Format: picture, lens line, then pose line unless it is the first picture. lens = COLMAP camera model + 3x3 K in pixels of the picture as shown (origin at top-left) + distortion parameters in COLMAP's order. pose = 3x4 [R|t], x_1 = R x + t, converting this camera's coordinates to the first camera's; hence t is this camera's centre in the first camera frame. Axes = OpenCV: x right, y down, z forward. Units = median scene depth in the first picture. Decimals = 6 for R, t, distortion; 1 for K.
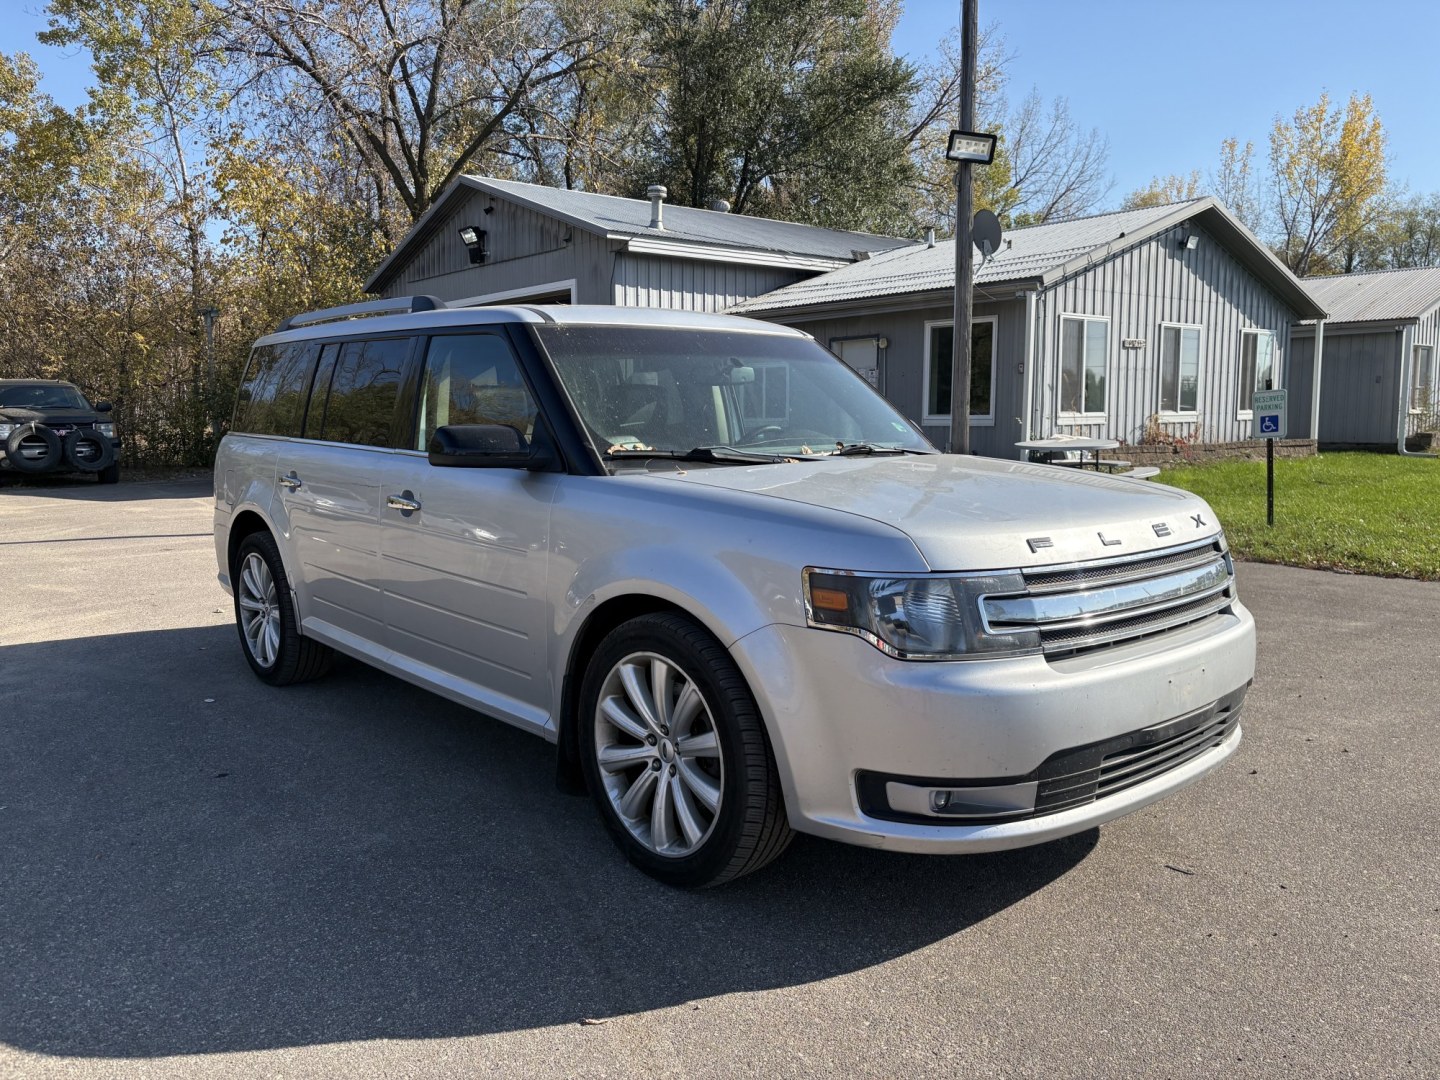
lens RADIAL K [[1152.5, 0, 729.3], [0, 1152.5, 549.5], [0, 0, 1]] dist [0.032470, -0.028009]
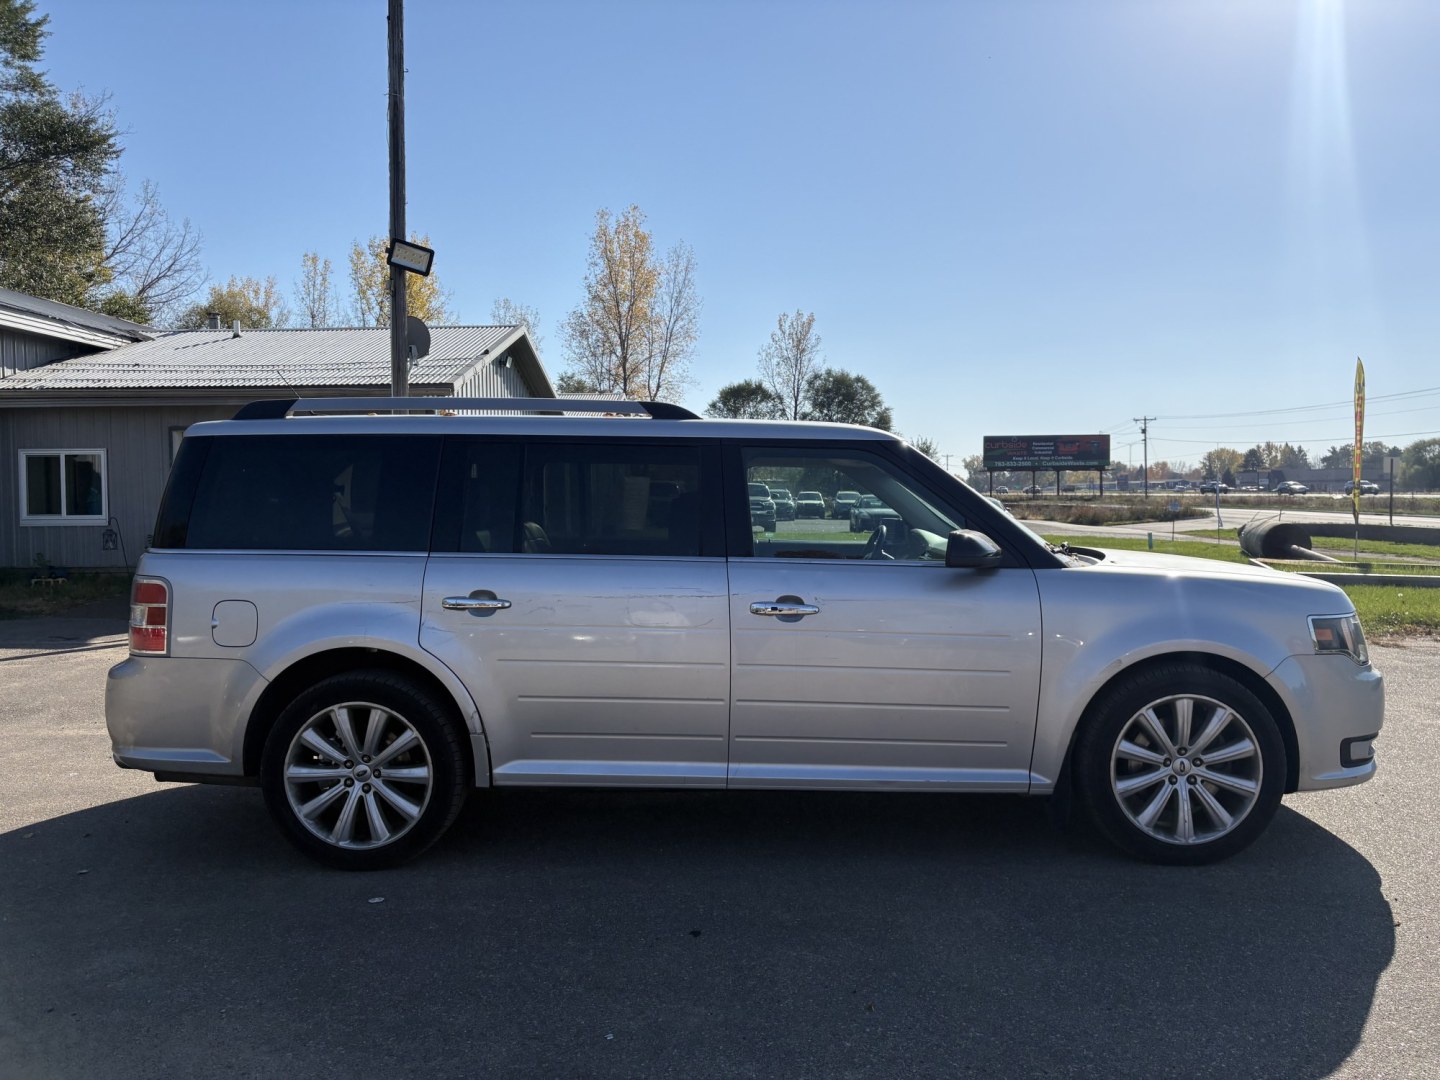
lens RADIAL K [[1152.5, 0, 729.4], [0, 1152.5, 532.8], [0, 0, 1]] dist [0.032470, -0.028009]
pose [[0.637553, -0.020996, 0.770121, -0.412348], [0.093280, 0.994378, -0.050113, -0.022933], [-0.764739, 0.103786, 0.635927, 0.147751]]
